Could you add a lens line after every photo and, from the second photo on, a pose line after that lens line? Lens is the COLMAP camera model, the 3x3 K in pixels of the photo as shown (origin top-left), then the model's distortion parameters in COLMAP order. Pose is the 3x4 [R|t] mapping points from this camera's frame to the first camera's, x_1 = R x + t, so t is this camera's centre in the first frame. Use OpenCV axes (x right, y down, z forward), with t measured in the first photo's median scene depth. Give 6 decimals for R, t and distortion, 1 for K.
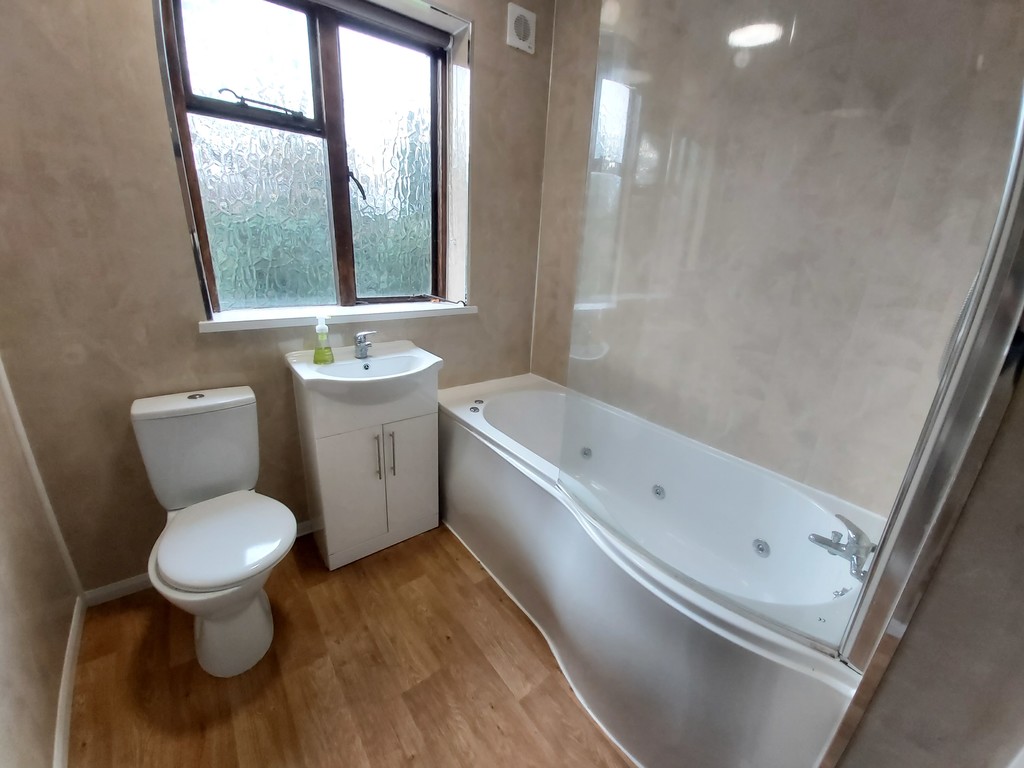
lens RADIAL K [[401.0, 0, 510.8], [0, 401.0, 377.0], [0, 0, 1]] dist [0.003876, -0.005429]
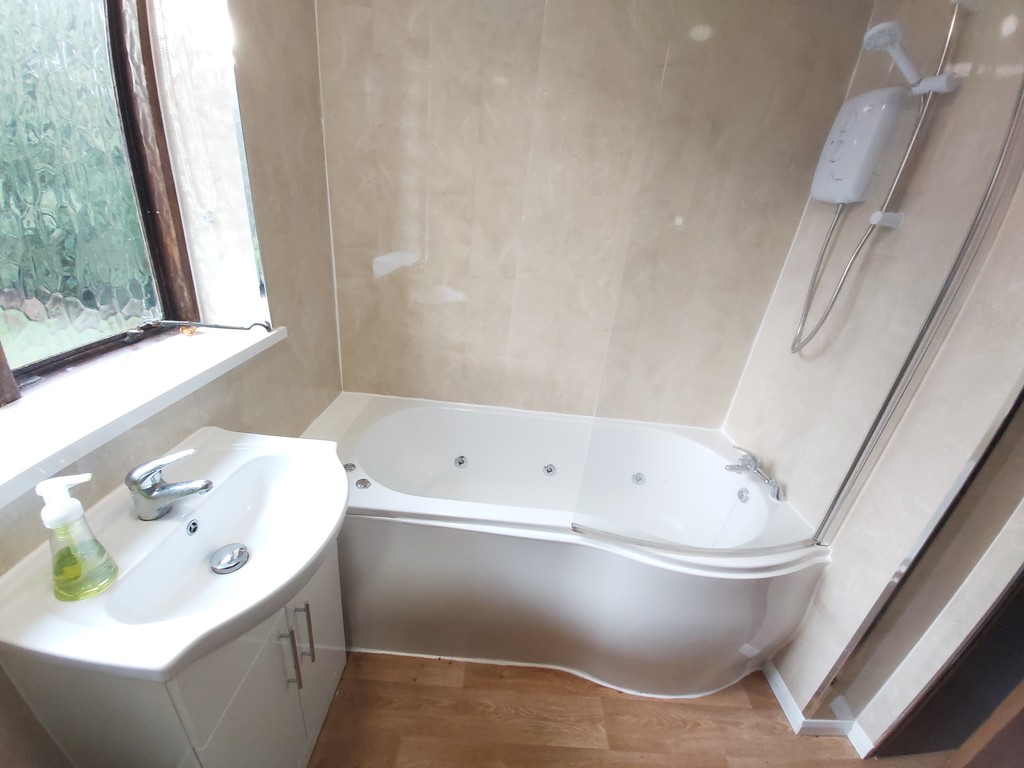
lens RADIAL K [[401.0, 0, 512.4], [0, 401.0, 374.5], [0, 0, 1]] dist [0.003876, -0.005429]
pose [[0.626651, -0.293295, 0.722002, -0.460290], [0.169236, 0.955581, 0.241295, -0.272529], [-0.760702, -0.029019, 0.648452, 0.472154]]
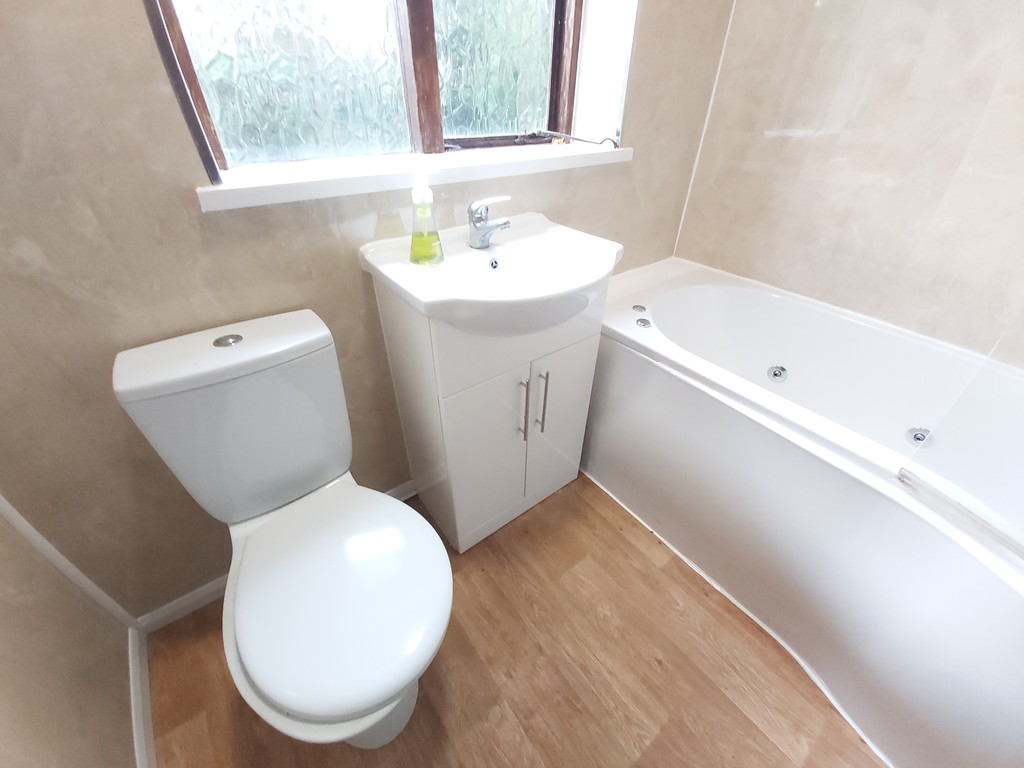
lens RADIAL K [[401.0, 0, 513.1], [0, 401.0, 373.5], [0, 0, 1]] dist [0.003876, -0.005429]
pose [[0.999246, -0.027709, -0.027205, -0.359217], [0.034459, 0.955716, 0.292266, -0.047602], [0.017902, -0.292983, 0.955950, 0.442695]]
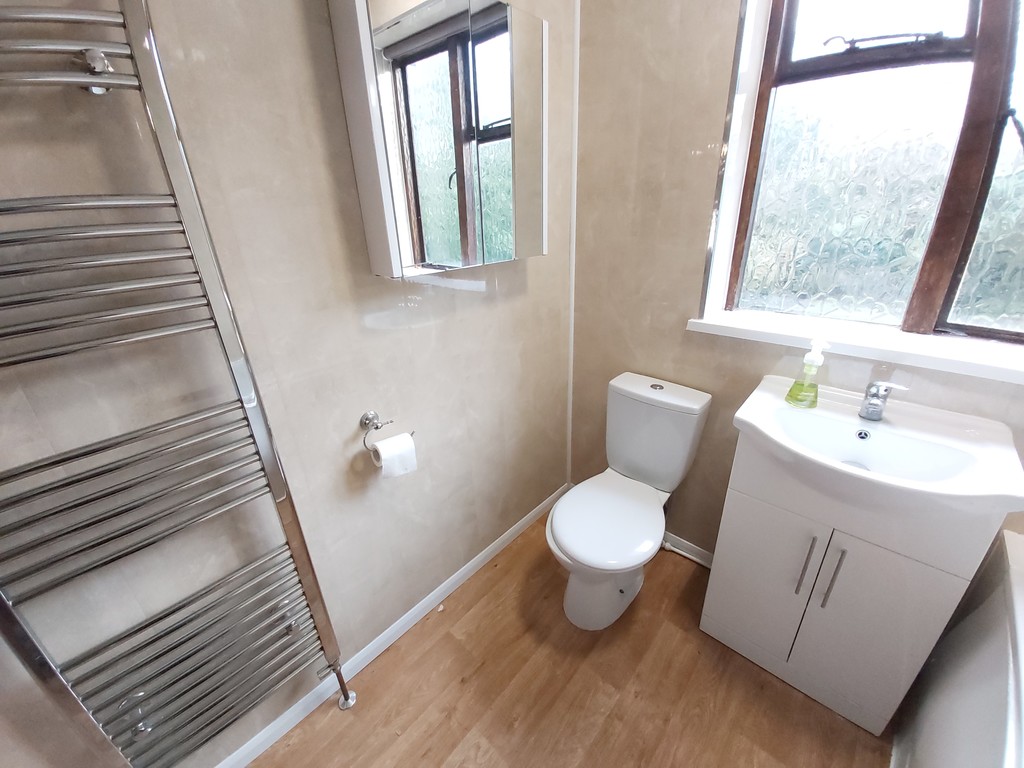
lens RADIAL K [[401.0, 0, 514.2], [0, 401.0, 373.2], [0, 0, 1]] dist [0.003876, -0.005429]
pose [[0.165740, 0.318246, -0.933408, 0.116236], [-0.270326, 0.924905, 0.267347, -0.150444], [0.948396, 0.208015, 0.239324, 0.350907]]
